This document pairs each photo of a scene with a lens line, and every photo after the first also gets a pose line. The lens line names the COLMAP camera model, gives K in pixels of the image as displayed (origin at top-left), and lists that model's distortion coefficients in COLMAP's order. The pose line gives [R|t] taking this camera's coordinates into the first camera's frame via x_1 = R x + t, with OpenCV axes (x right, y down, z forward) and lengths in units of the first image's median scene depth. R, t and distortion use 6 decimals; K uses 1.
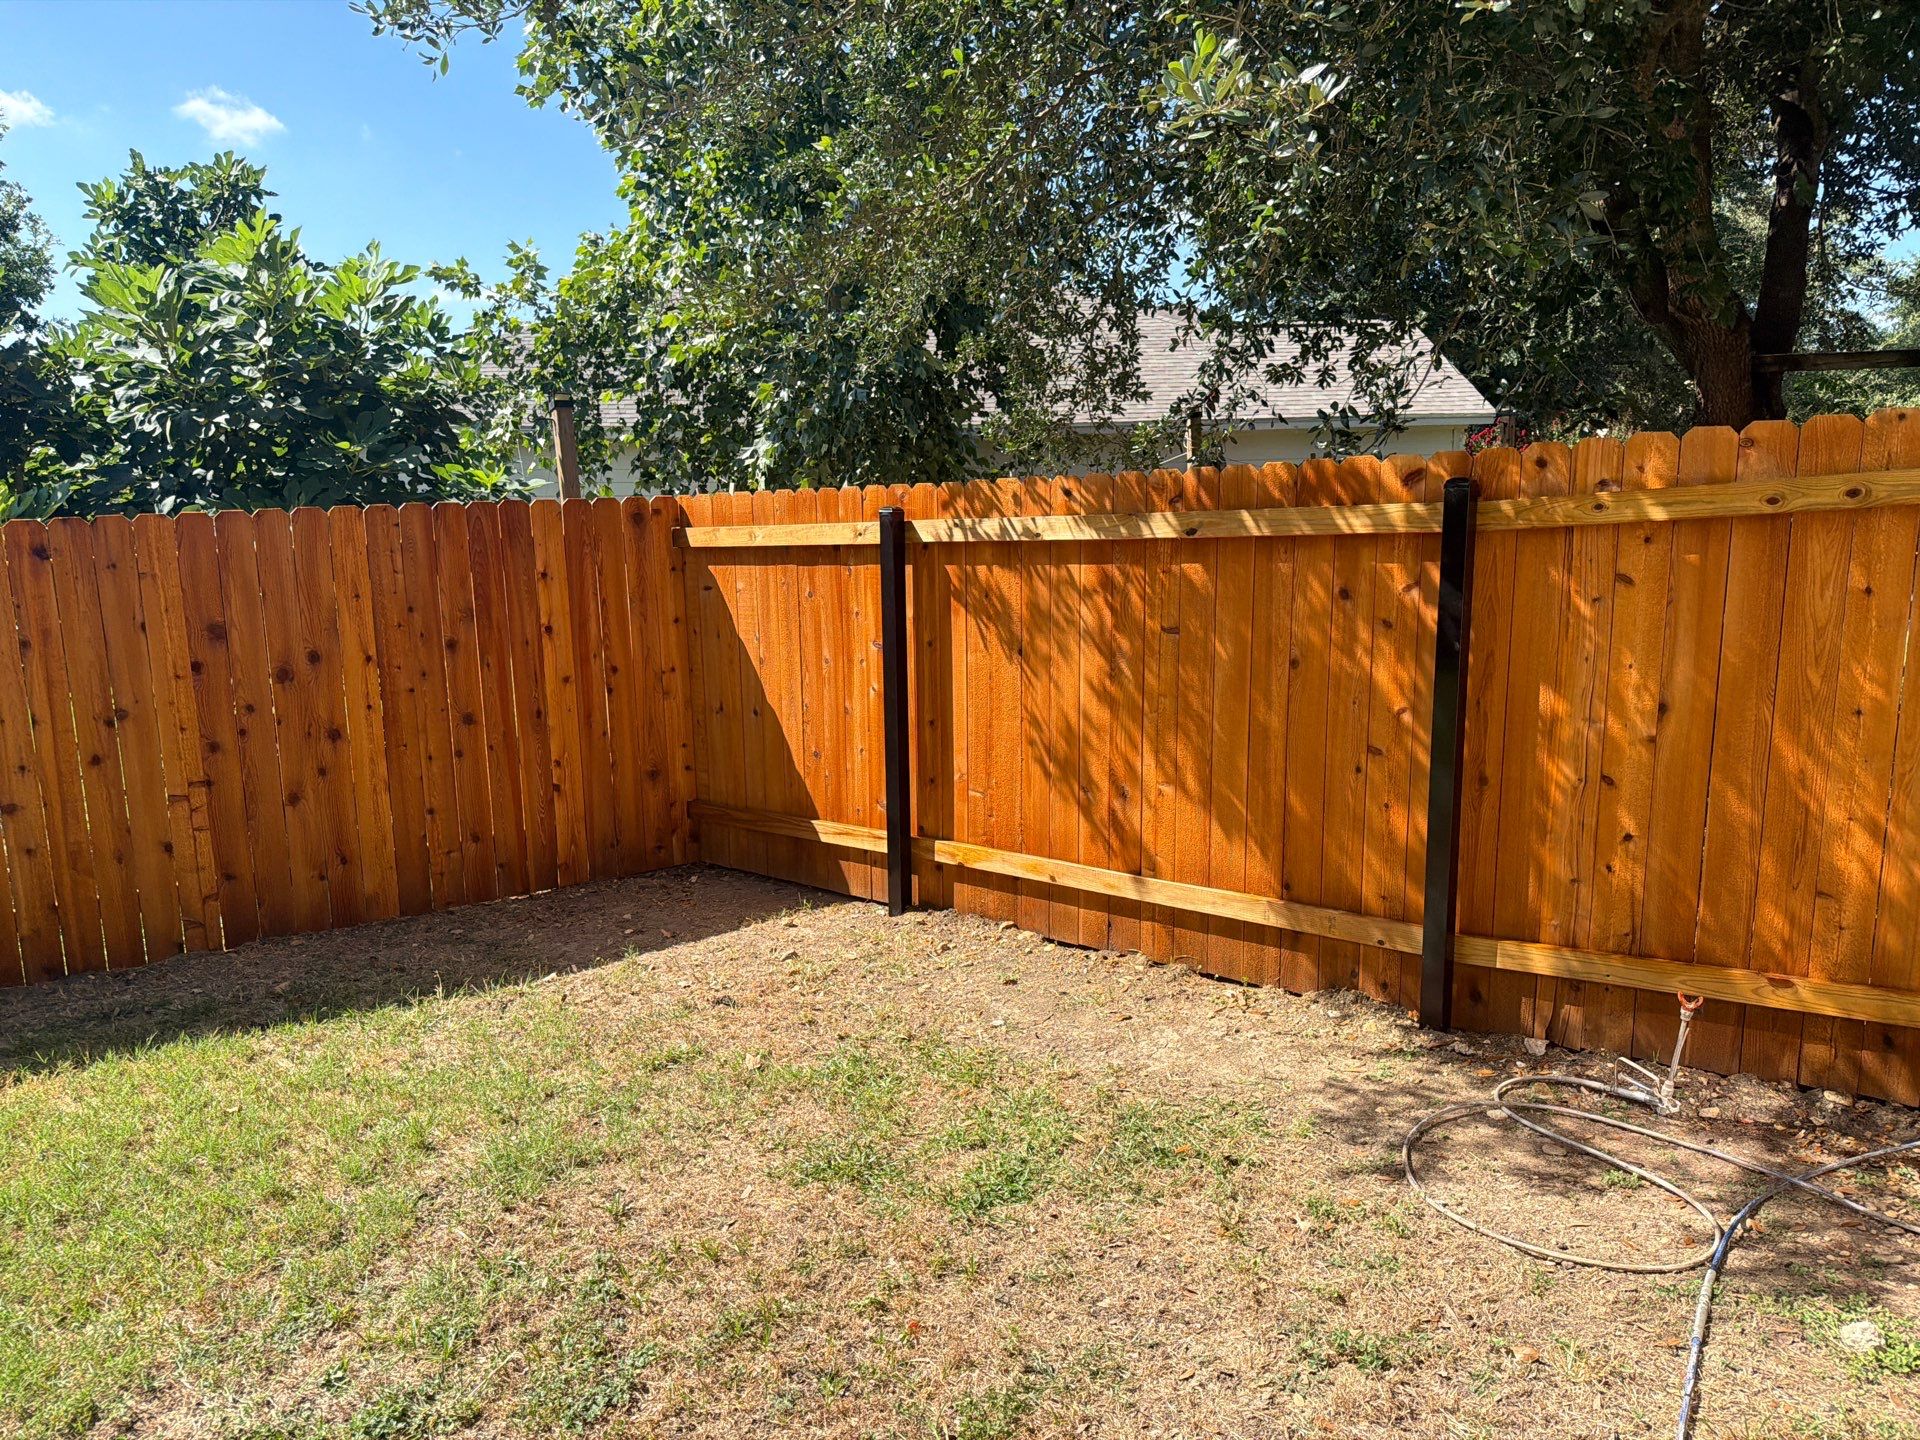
lens RADIAL K [[1157.5, 0, 960.0], [0, 1157.5, 720.0], [0, 0, 1]] dist [0.053222, -0.066011]
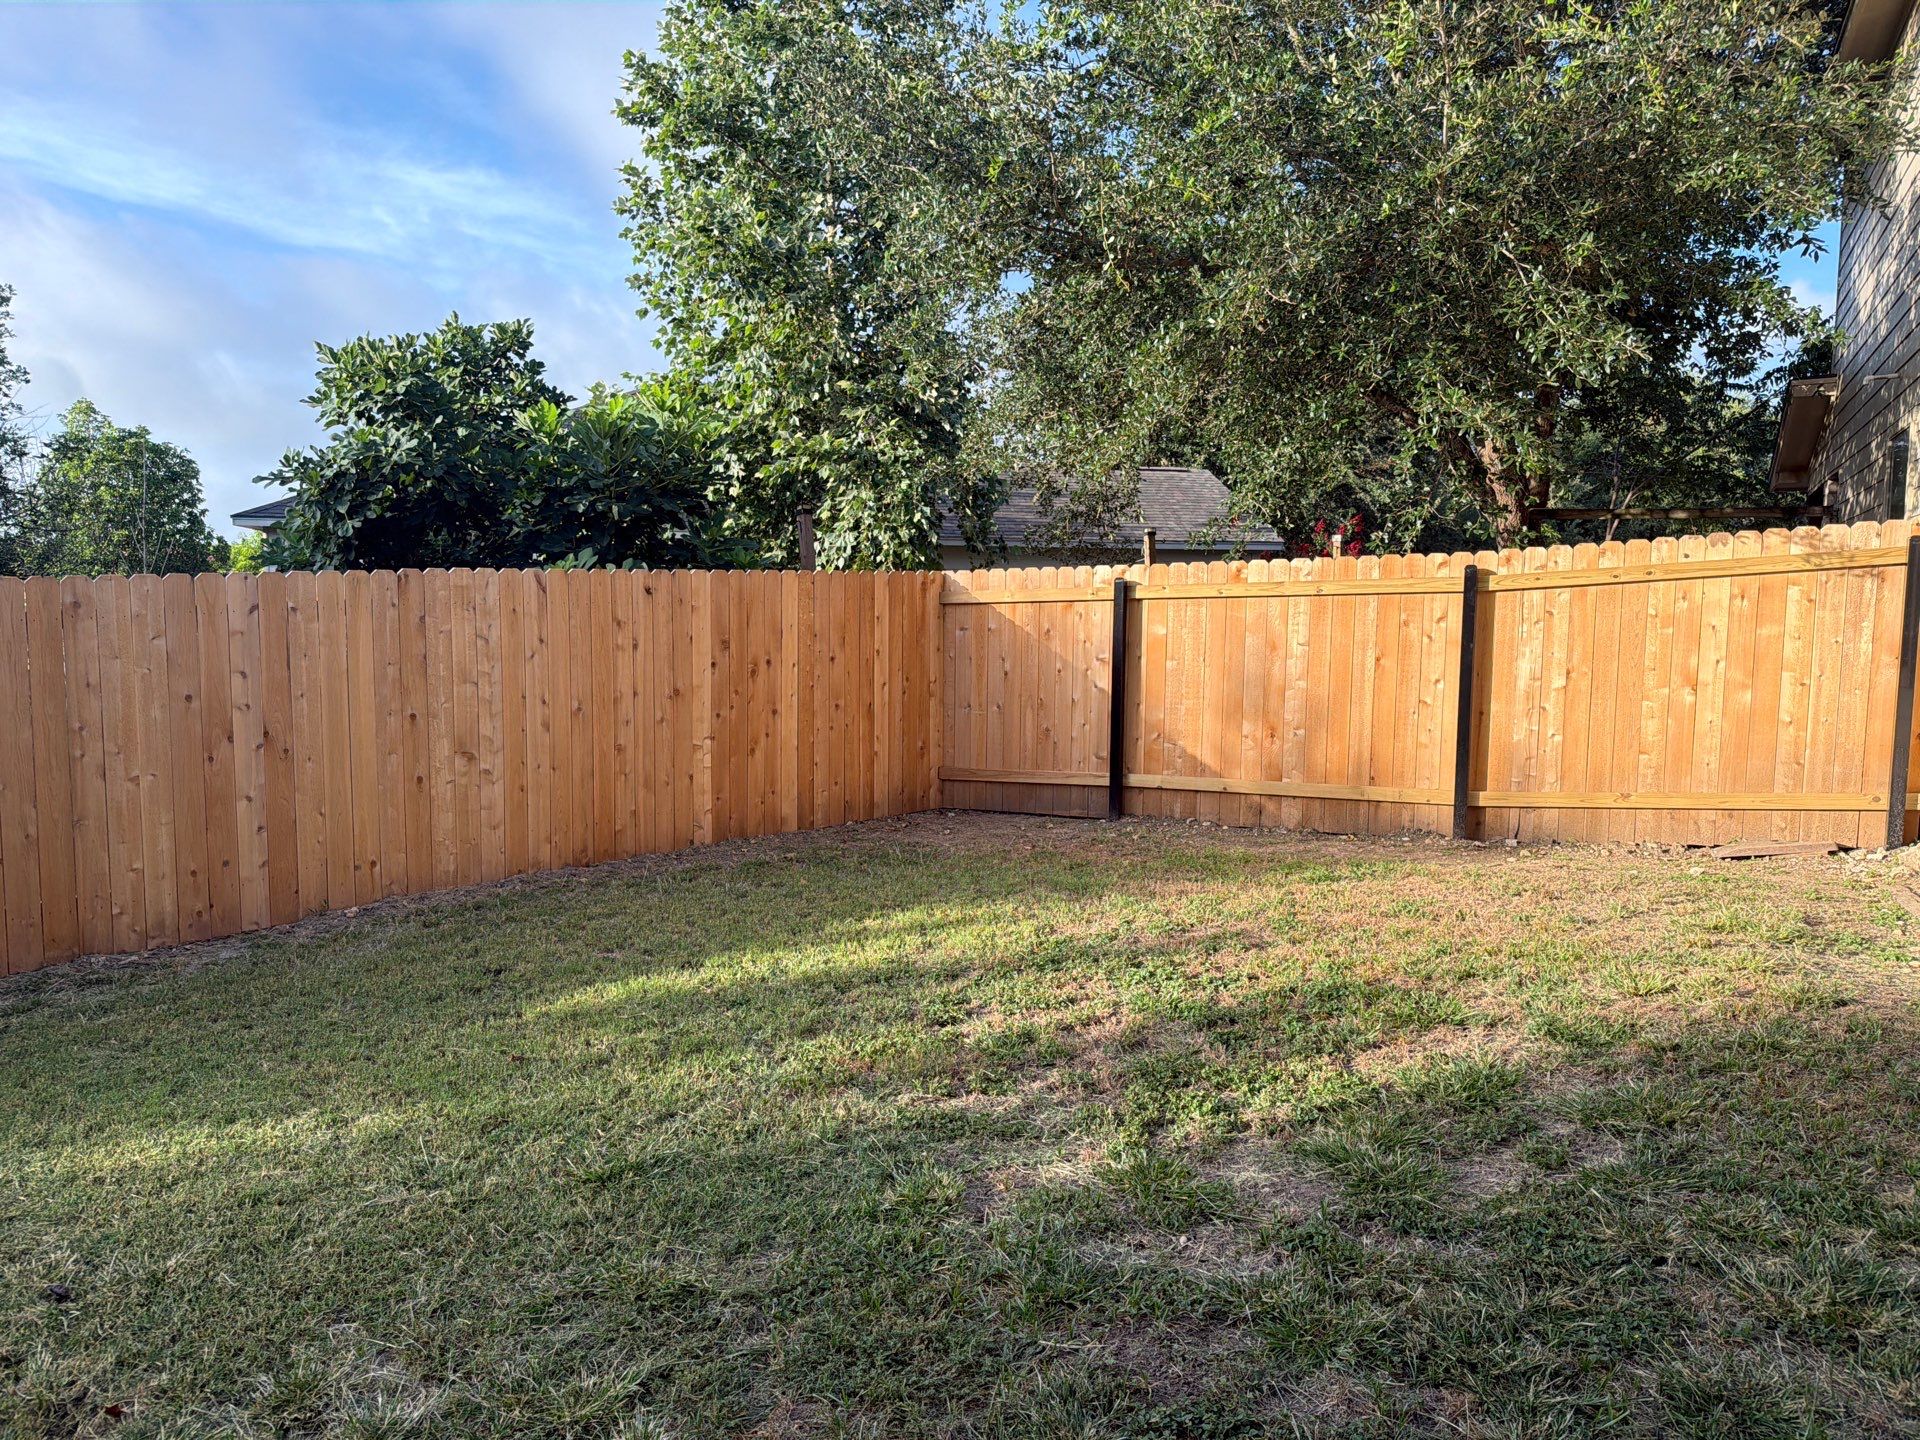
lens RADIAL K [[1157.5, 0, 960.0], [0, 1157.5, 720.0], [0, 0, 1]] dist [0.053222, -0.066011]
pose [[0.980700, 0.004928, 0.195458, -0.604647], [0.009530, 0.997290, -0.072958, 0.144364], [-0.195288, 0.073412, 0.977995, -0.601852]]
